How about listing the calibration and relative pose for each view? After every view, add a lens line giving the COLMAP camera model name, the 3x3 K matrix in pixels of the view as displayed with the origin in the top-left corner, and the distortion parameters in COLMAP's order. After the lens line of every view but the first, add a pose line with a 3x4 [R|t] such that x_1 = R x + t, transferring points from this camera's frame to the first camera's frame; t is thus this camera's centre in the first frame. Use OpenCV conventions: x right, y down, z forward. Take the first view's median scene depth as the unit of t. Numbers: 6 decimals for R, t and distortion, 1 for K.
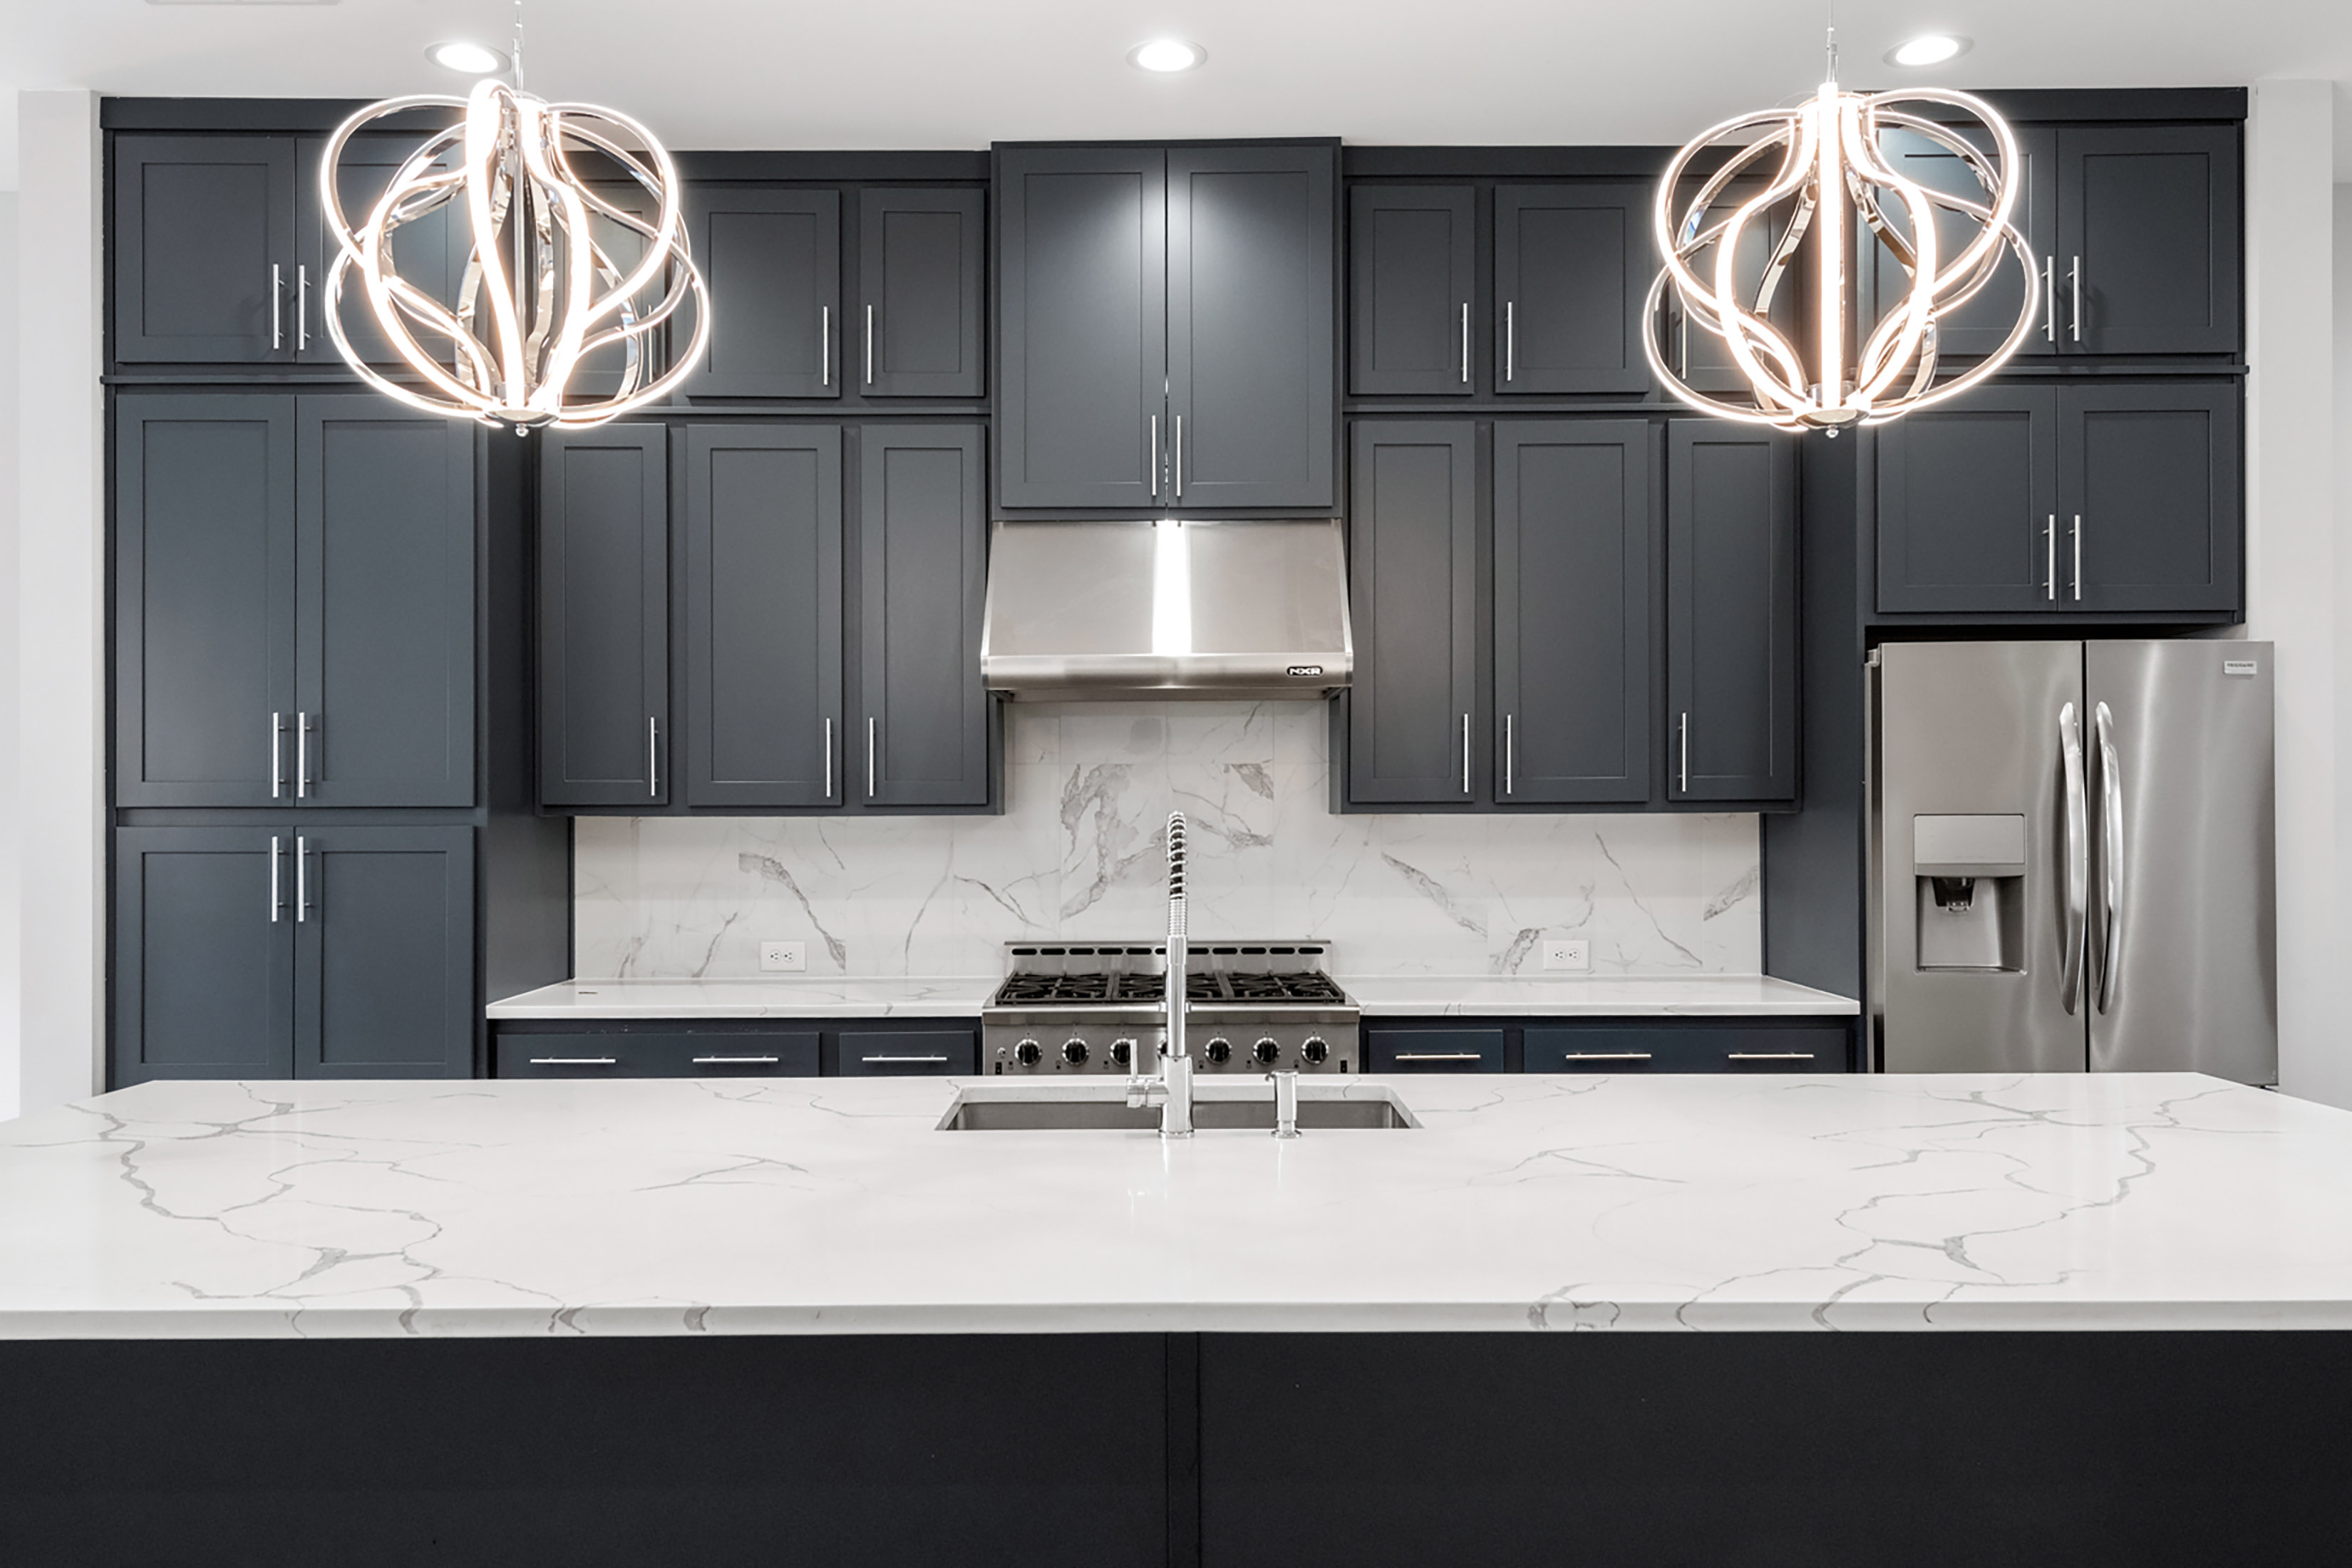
lens RADIAL K [[1719.0, 0, 1169.7], [0, 1719.0, 791.1], [0, 0, 1]] dist [0.030051, -0.006154]
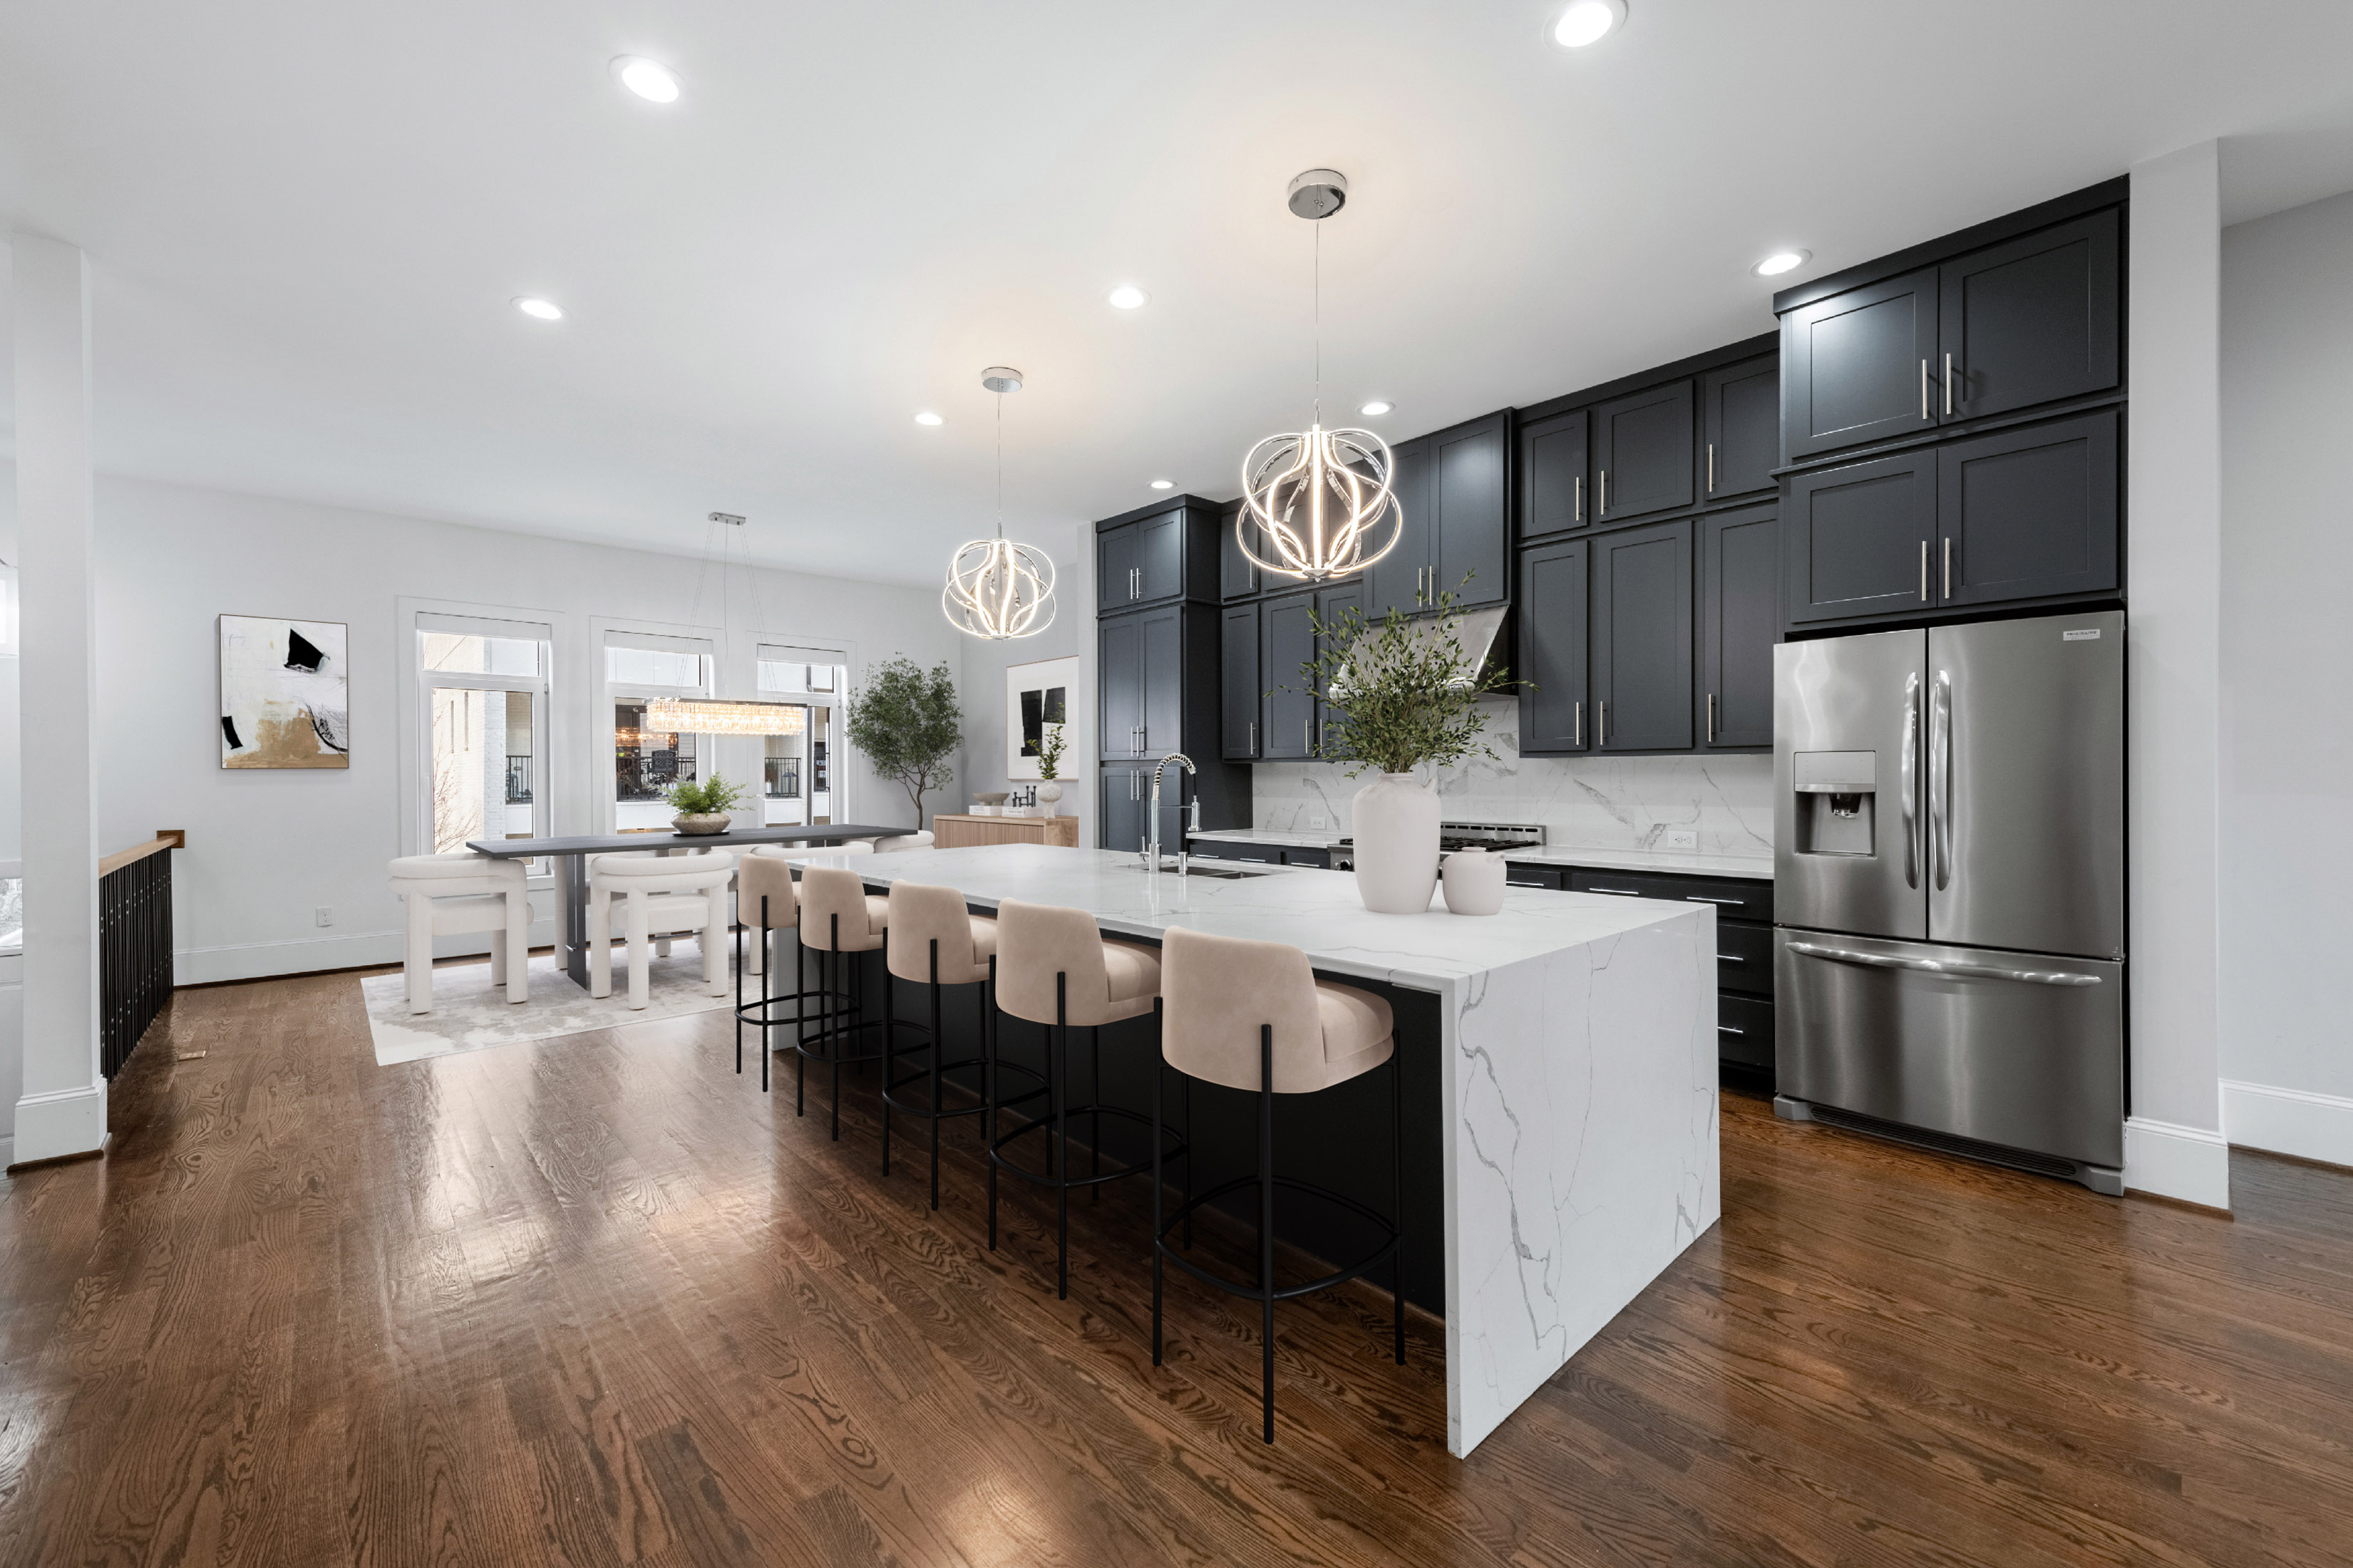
lens RADIAL K [[926.6, 0, 1183.8], [0, 926.6, 774.8], [0, 0, 1]] dist [0.011925, -0.002400]
pose [[0.681139, -0.000855, -0.732154, 0.645221], [0.015269, 0.999798, 0.013038, 0.013745], [0.731995, -0.020060, 0.681015, 0.023869]]
